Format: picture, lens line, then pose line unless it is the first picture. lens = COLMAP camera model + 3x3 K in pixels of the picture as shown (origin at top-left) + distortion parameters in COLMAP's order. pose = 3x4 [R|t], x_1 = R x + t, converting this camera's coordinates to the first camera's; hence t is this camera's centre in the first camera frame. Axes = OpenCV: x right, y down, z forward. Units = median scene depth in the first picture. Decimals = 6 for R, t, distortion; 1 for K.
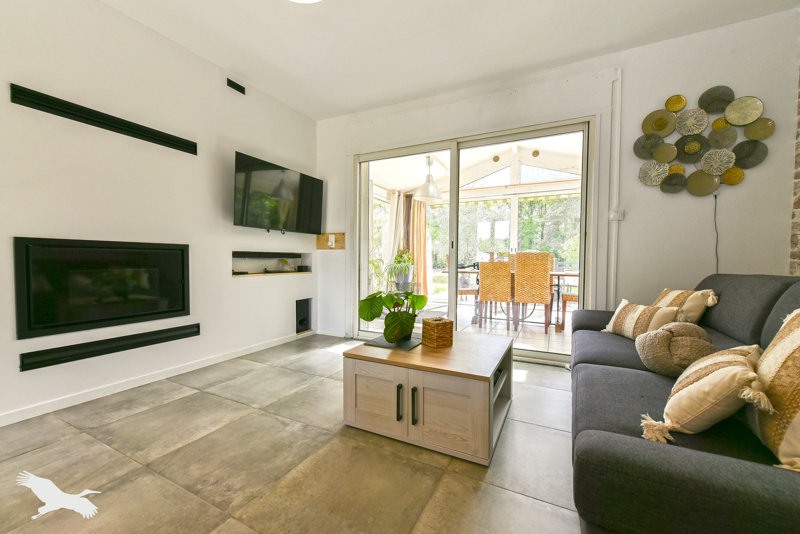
lens RADIAL K [[318.4, 0, 400.5], [0, 318.4, 269.1], [0, 0, 1]] dist [-0.001283, -0.000253]
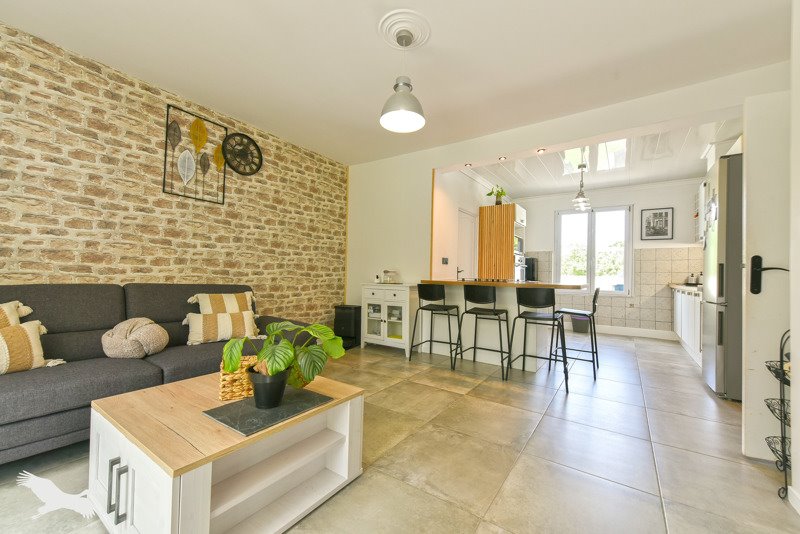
lens RADIAL K [[318.4, 0, 398.7], [0, 318.4, 269.7], [0, 0, 1]] dist [-0.001283, -0.000253]
pose [[-0.990204, -0.028869, 0.136609, -0.291312], [-0.027357, 0.999542, 0.012928, -0.060935], [-0.136920, 0.009064, -0.990541, 1.401559]]
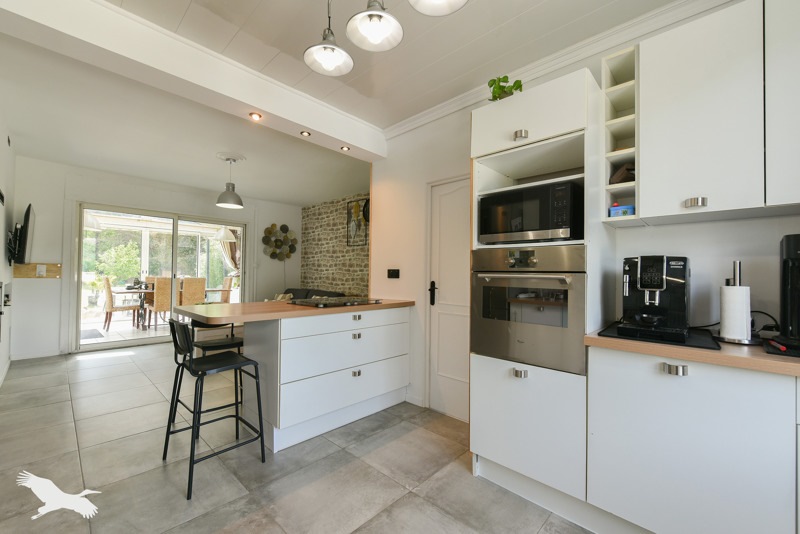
lens RADIAL K [[337.7, 0, 396.3], [0, 337.7, 268.6], [0, 0, 1]] dist [-0.001892, -0.000056]
pose [[0.297880, 0.009958, 0.954551, -1.669992], [0.017755, 0.999715, -0.015970, -0.093283], [-0.954438, 0.021705, 0.297618, -0.907735]]
